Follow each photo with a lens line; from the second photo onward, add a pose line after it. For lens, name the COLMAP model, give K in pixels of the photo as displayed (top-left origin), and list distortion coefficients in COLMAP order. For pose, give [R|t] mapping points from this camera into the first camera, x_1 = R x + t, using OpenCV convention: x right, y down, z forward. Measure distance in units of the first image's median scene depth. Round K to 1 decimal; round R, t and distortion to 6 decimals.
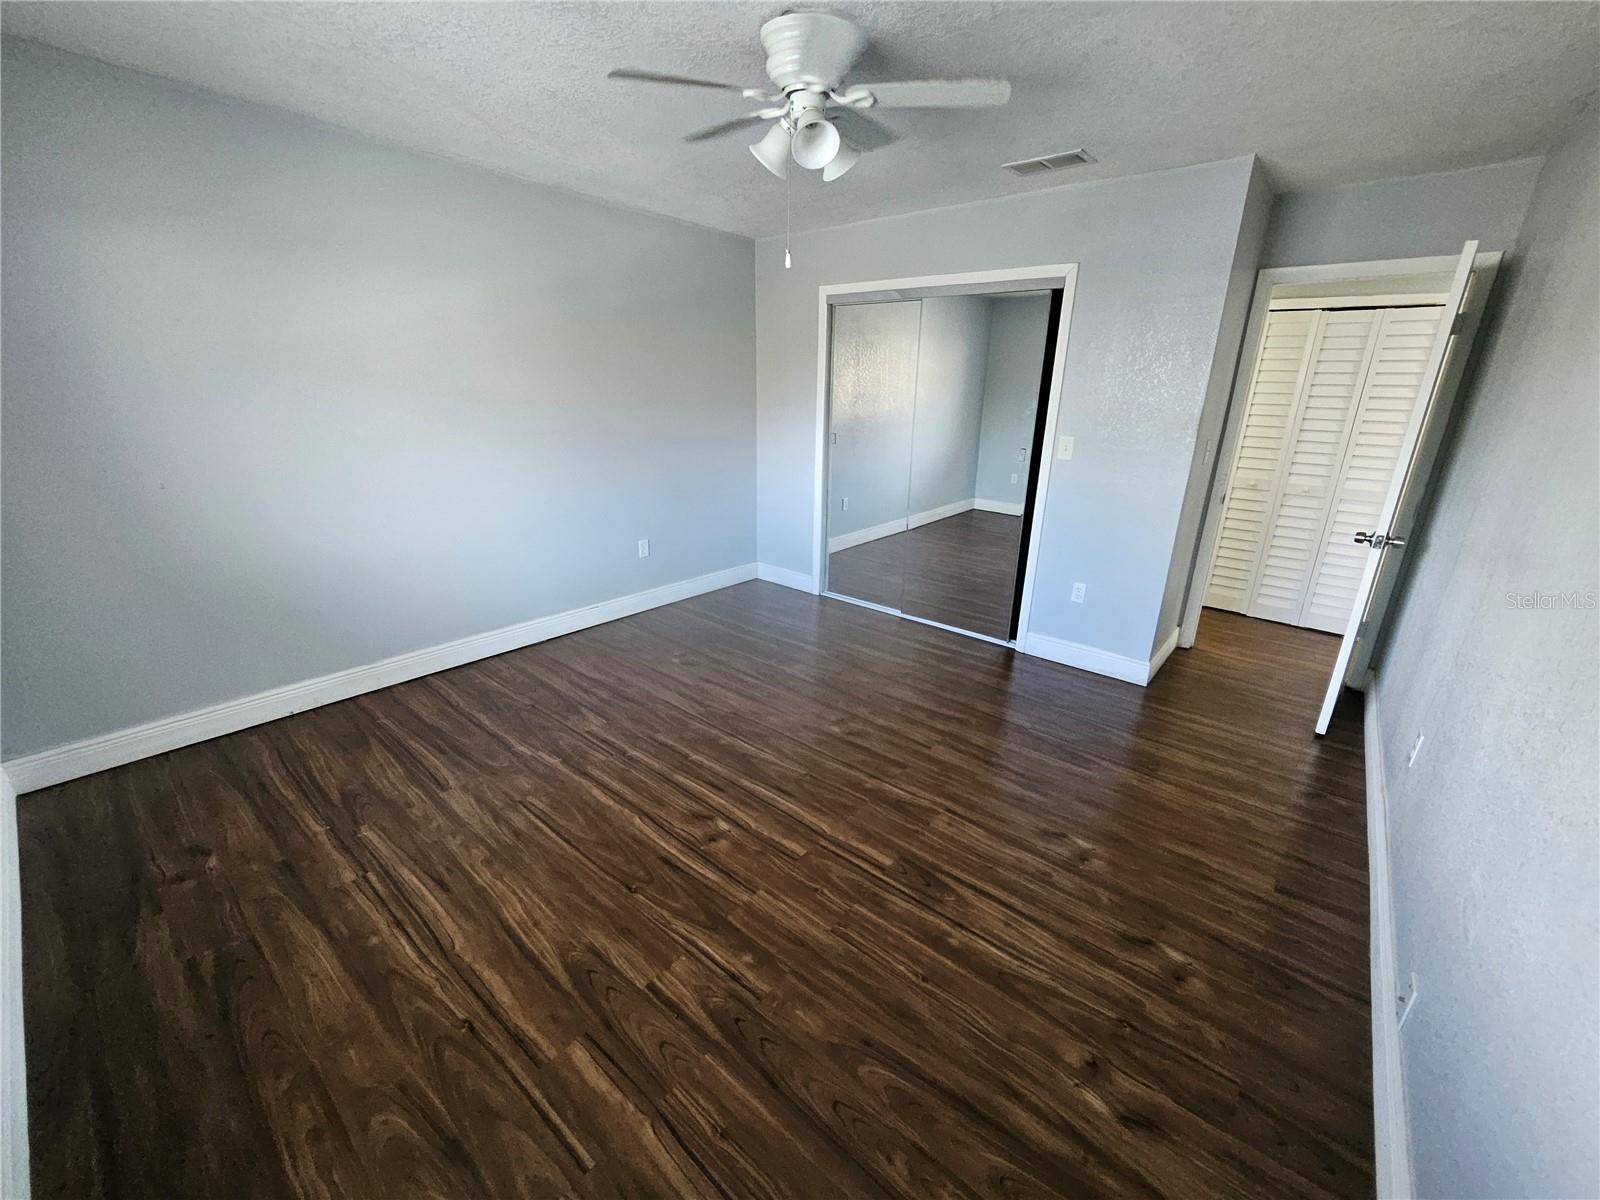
lens RADIAL K [[636.7, 0, 802.1], [0, 636.7, 602.8], [0, 0, 1]] dist [-0.006539, 0.001732]
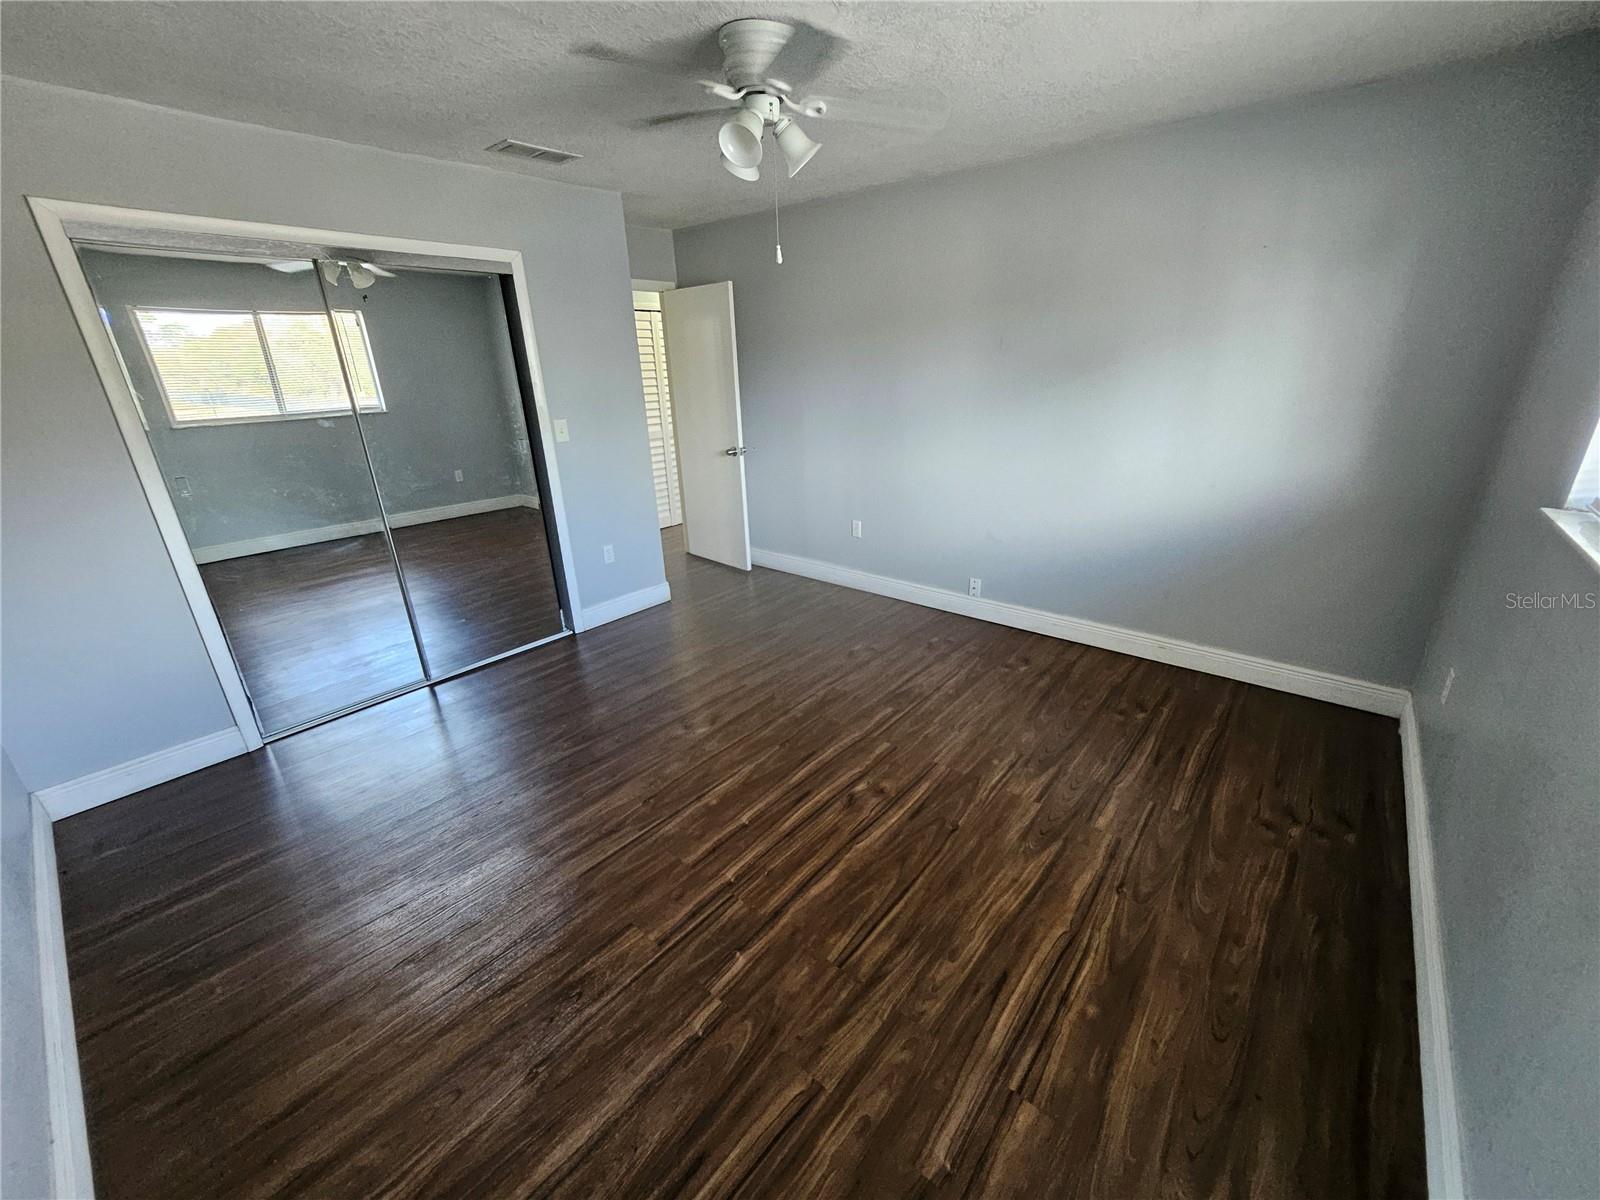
lens RADIAL K [[636.7, 0, 831.8], [0, 636.7, 597.8], [0, 0, 1]] dist [-0.006539, 0.001732]
pose [[-0.022514, -0.370978, 0.928369, -1.119634], [0.350149, 0.866861, 0.354891, -0.362704], [-0.936424, 0.333057, 0.110381, 0.919794]]
